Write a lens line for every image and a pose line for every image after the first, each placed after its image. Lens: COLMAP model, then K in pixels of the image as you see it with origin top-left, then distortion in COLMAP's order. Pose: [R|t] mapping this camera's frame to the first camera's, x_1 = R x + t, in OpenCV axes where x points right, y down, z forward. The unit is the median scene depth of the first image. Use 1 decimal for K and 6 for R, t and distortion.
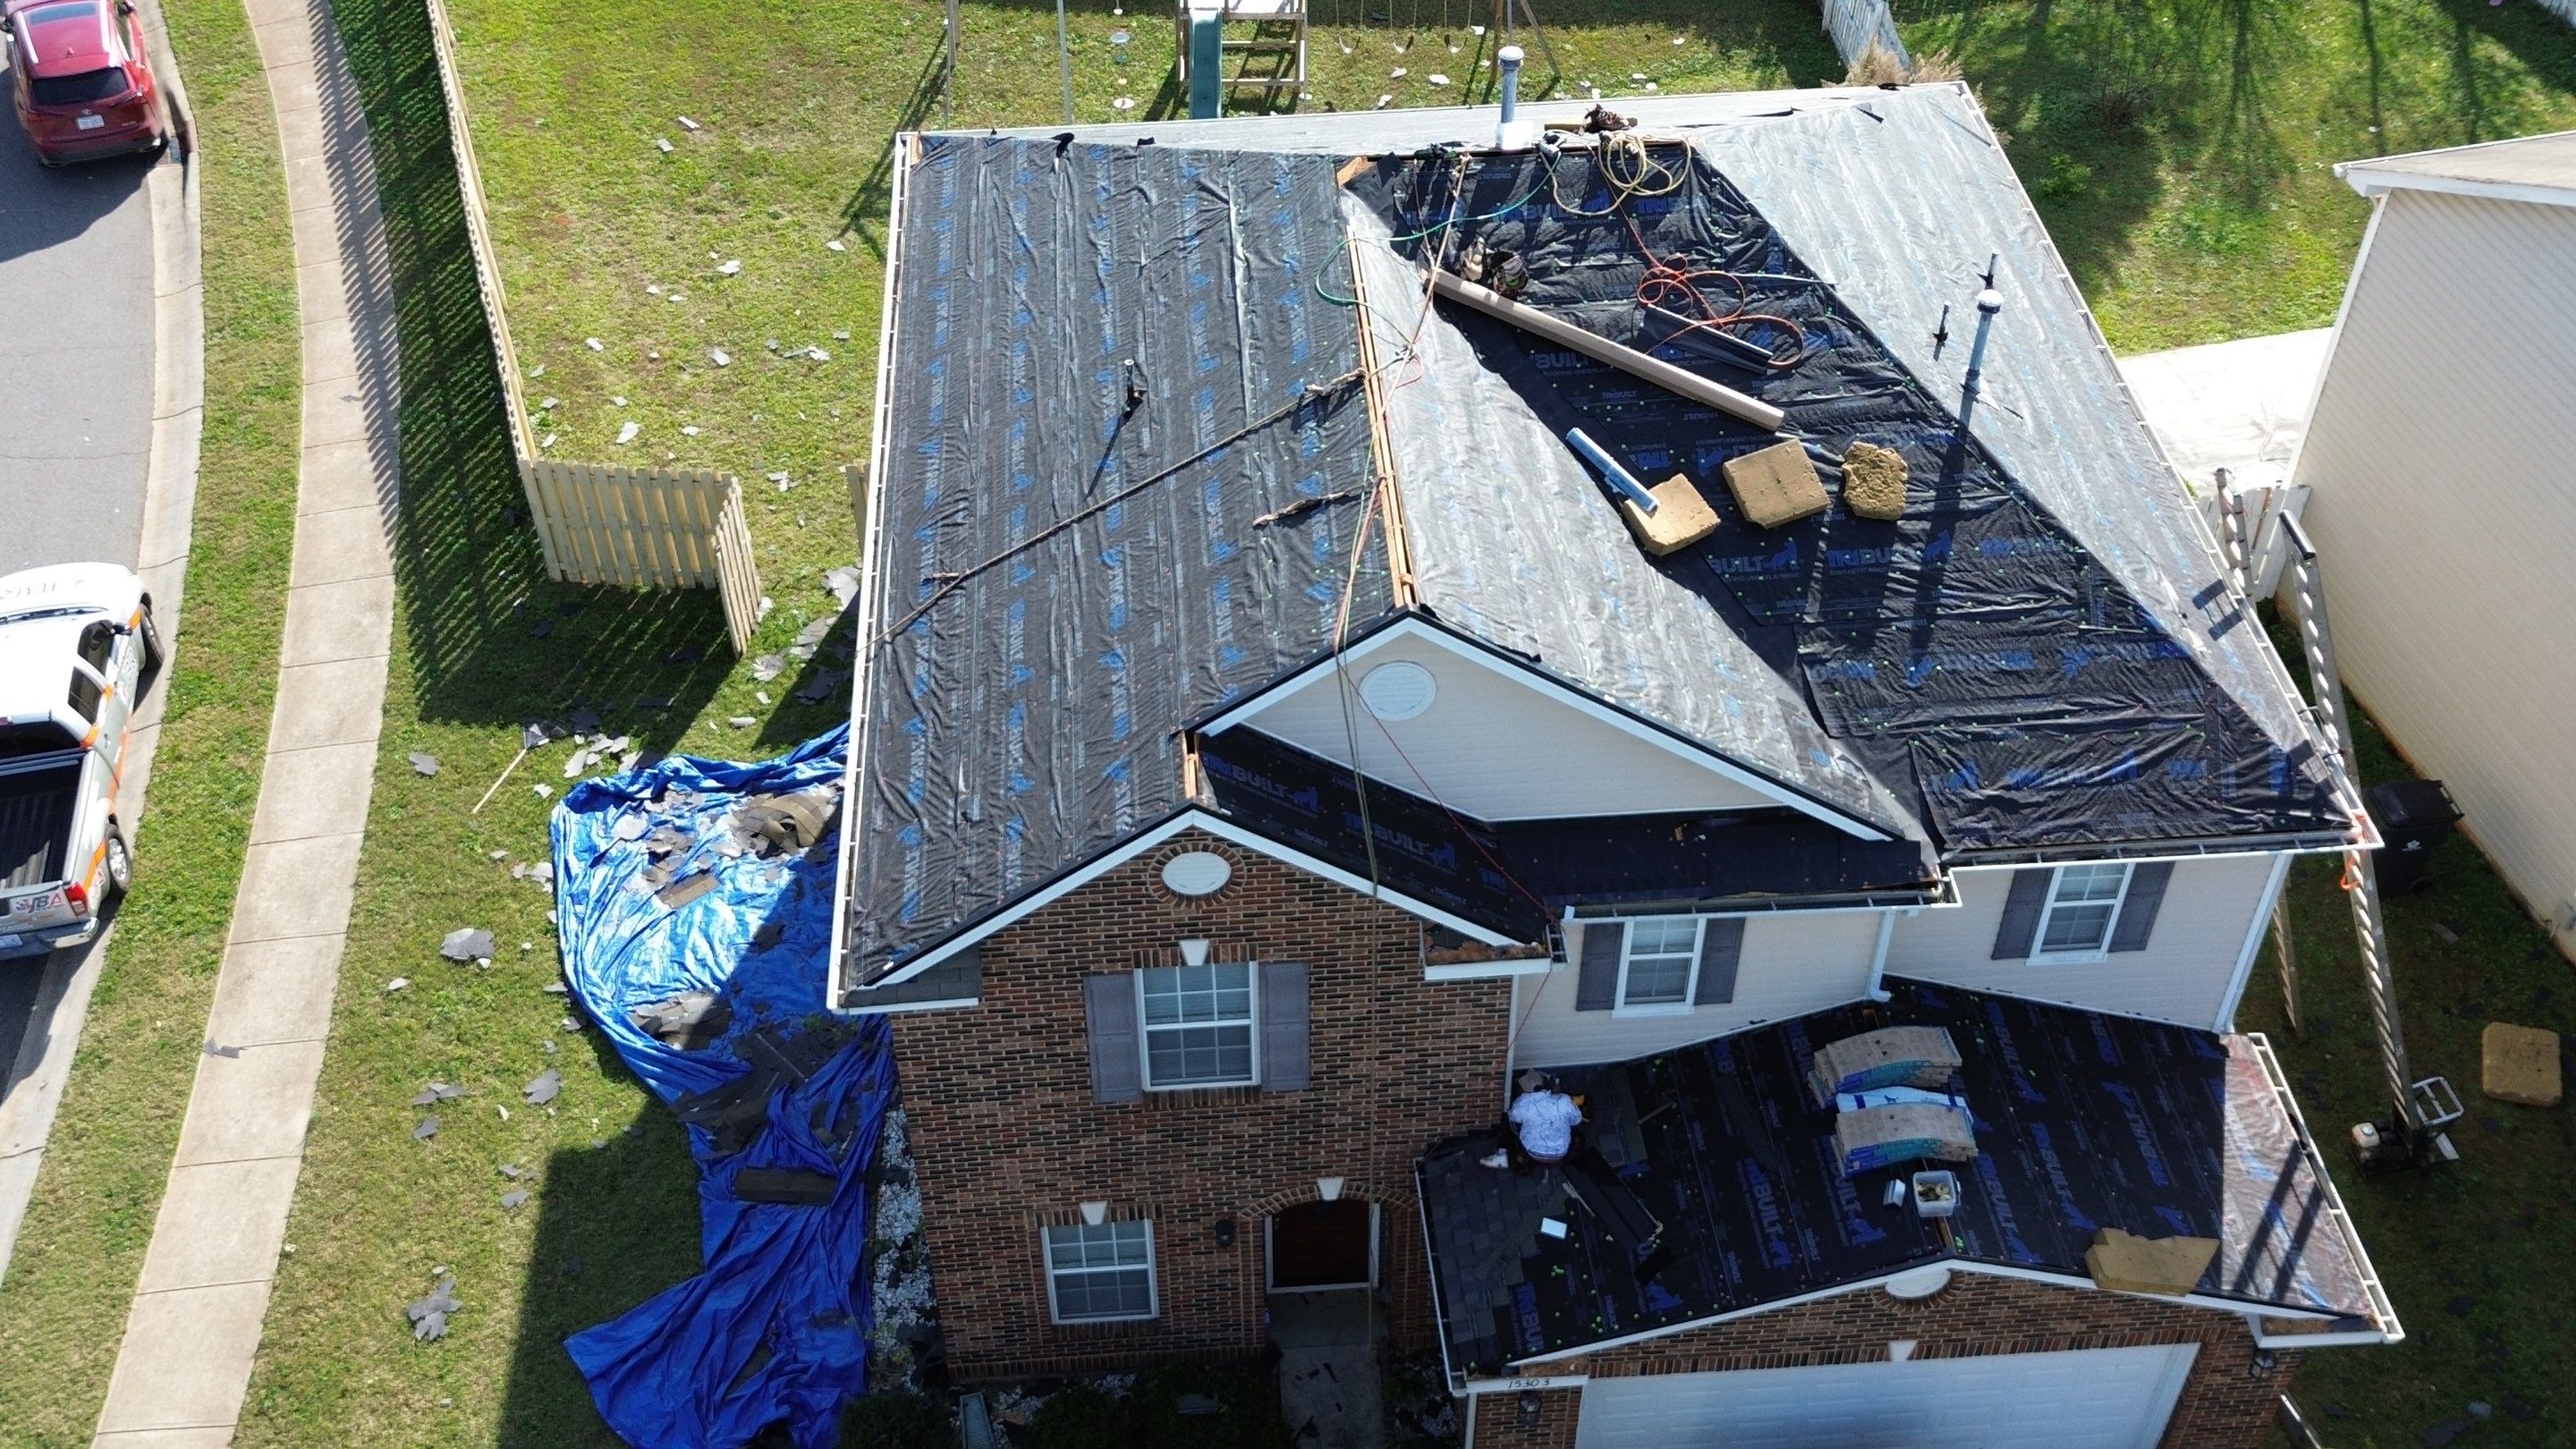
lens RADIAL K [[2498.3, 0, 1286.5], [0, 2498.3, 702.5], [0, 0, 1]] dist [0.048247, 0.000000]
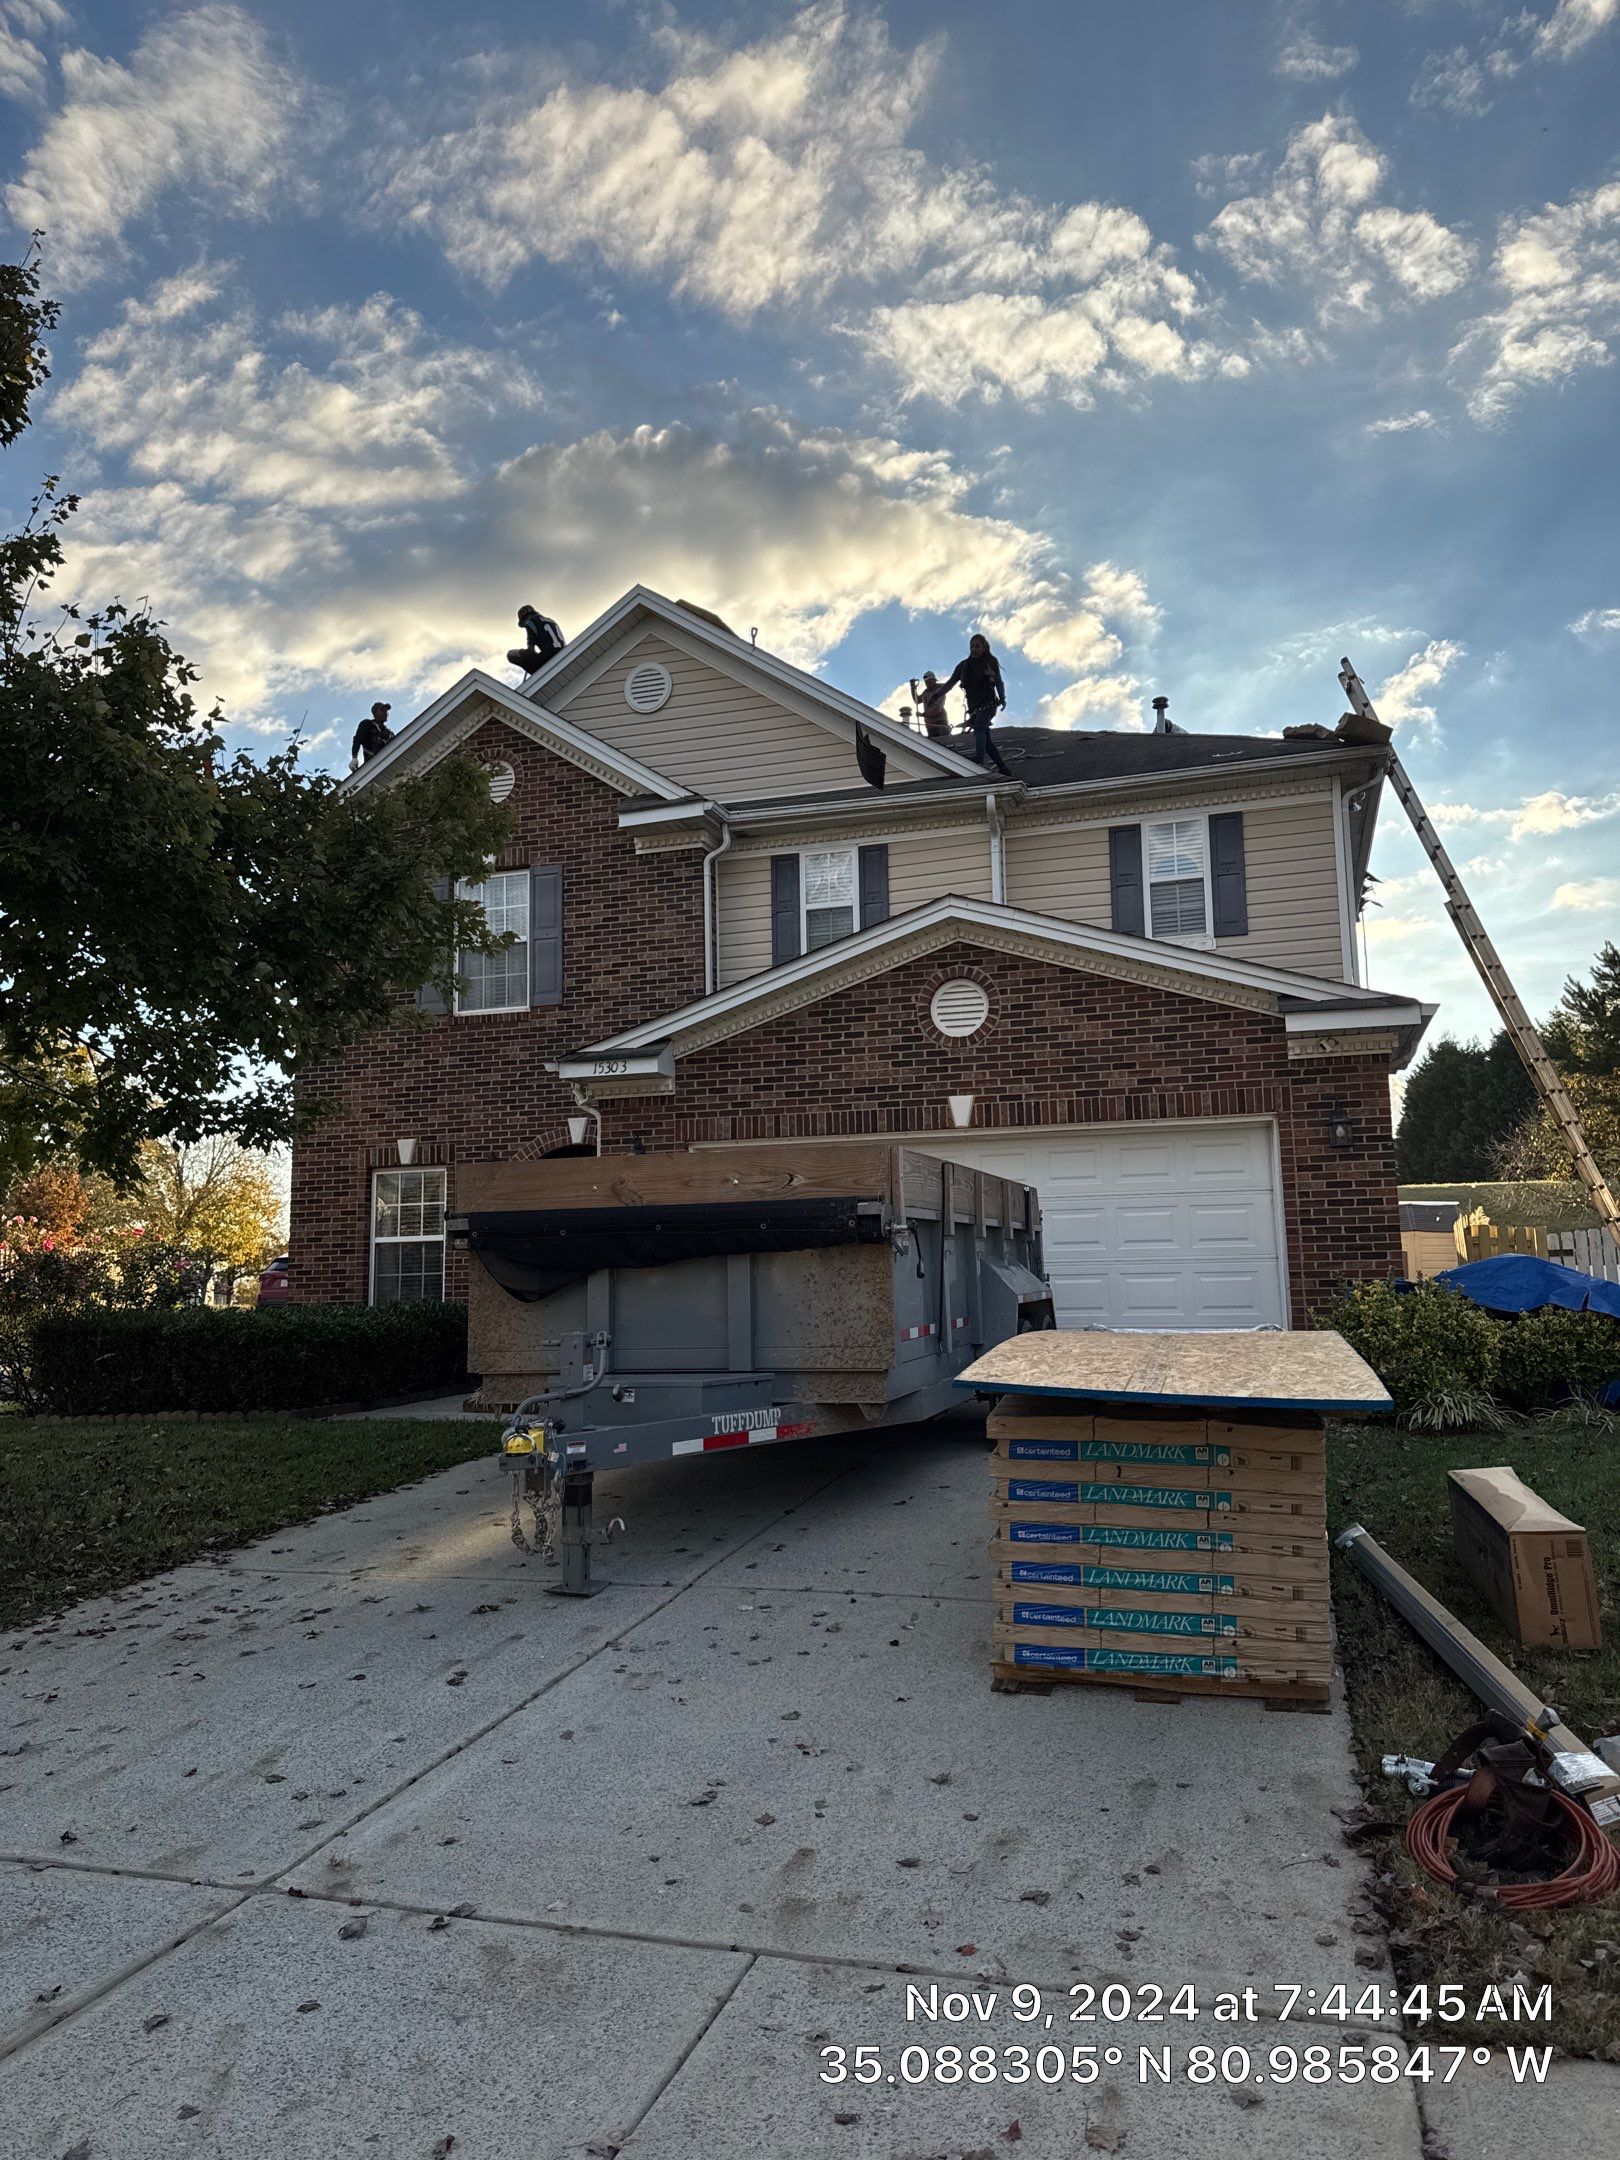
lens RADIAL K [[1524.9, 0, 810.9], [0, 1524.9, 1107.8], [0, 0, 1]] dist [0.109159, -0.003541]
pose [[0.932190, -0.048748, -0.358670, 0.387865], [-0.238958, 0.661402, -0.710948, 0.679901], [0.271883, 0.748446, 0.604903, 0.550780]]
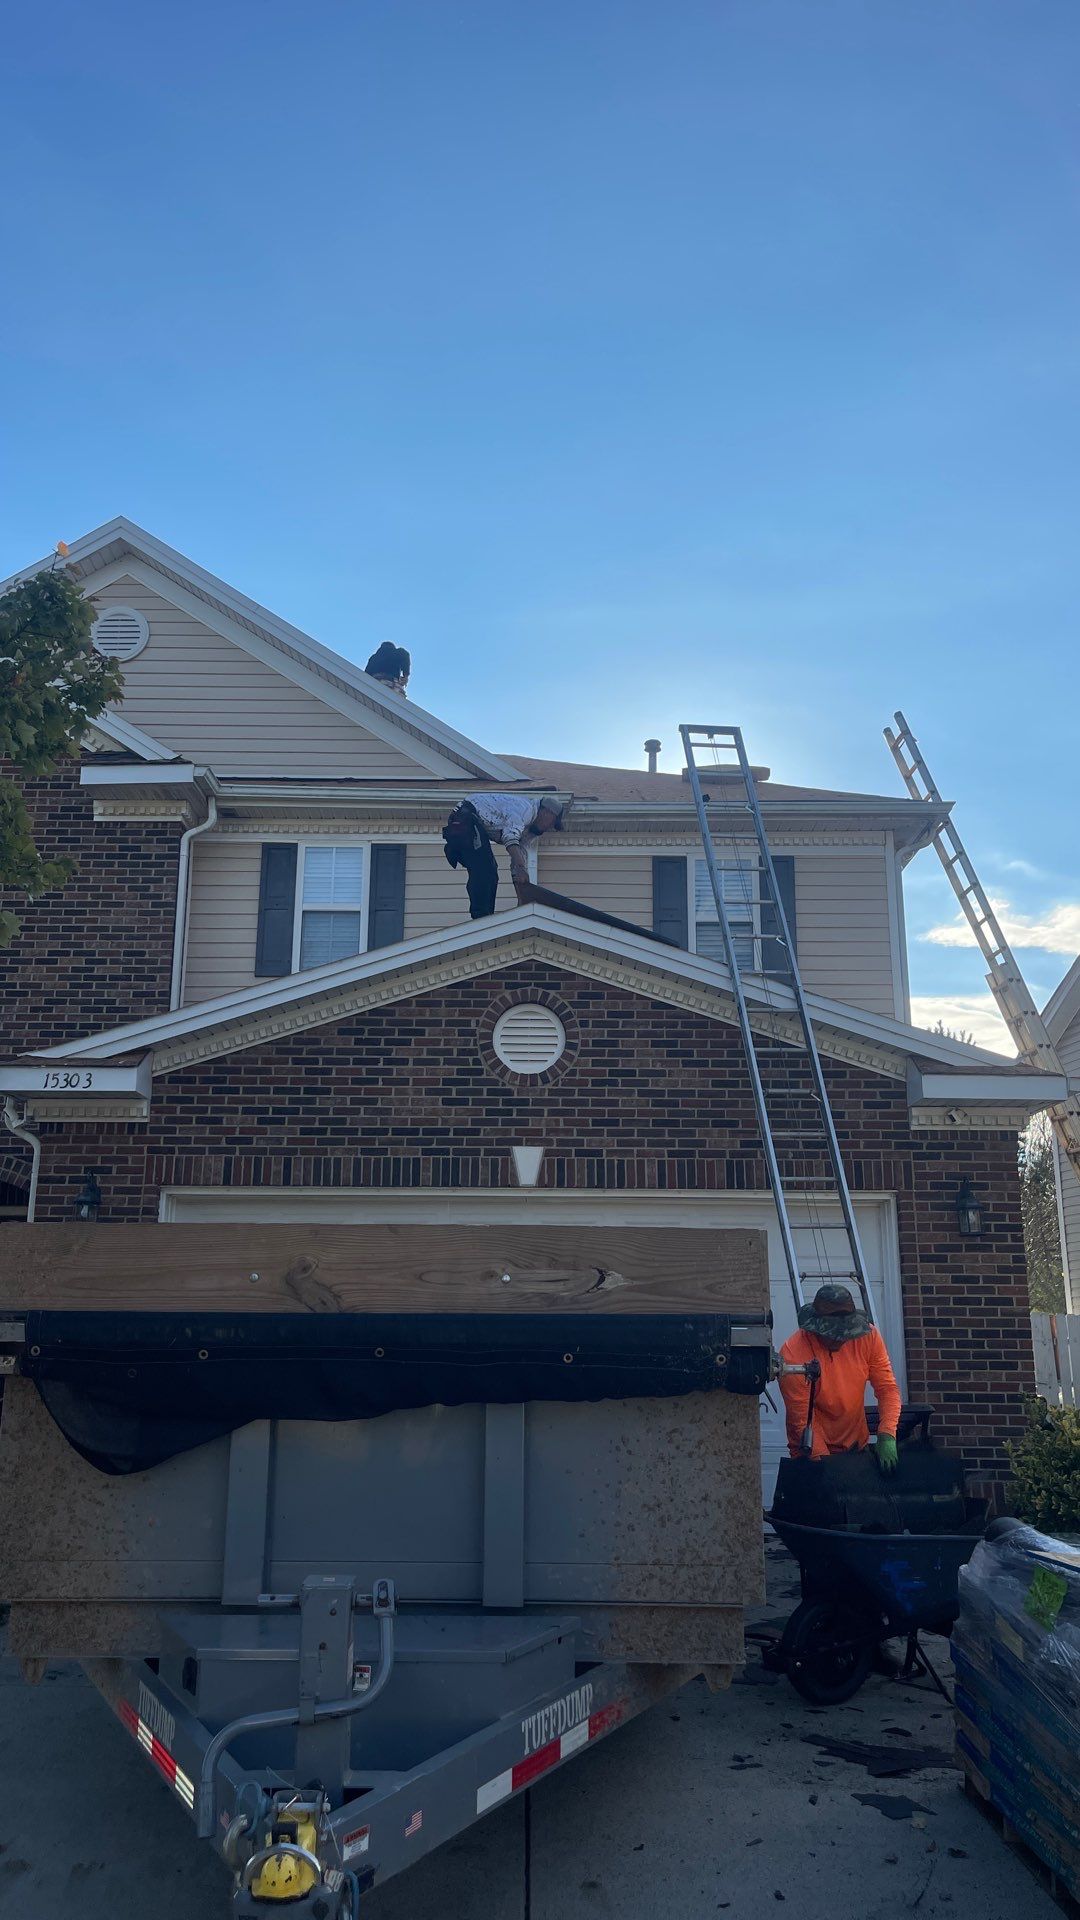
lens RADIAL K [[1476.6, 0, 535.0], [0, 1476.6, 957.9], [0, 0, 1]] dist [0.069056, -0.063869]
pose [[0.997061, 0.000980, -0.076606, 0.266027], [-0.064621, 0.547875, -0.834060, 0.596509], [0.041154, 0.836559, 0.546328, 0.618043]]
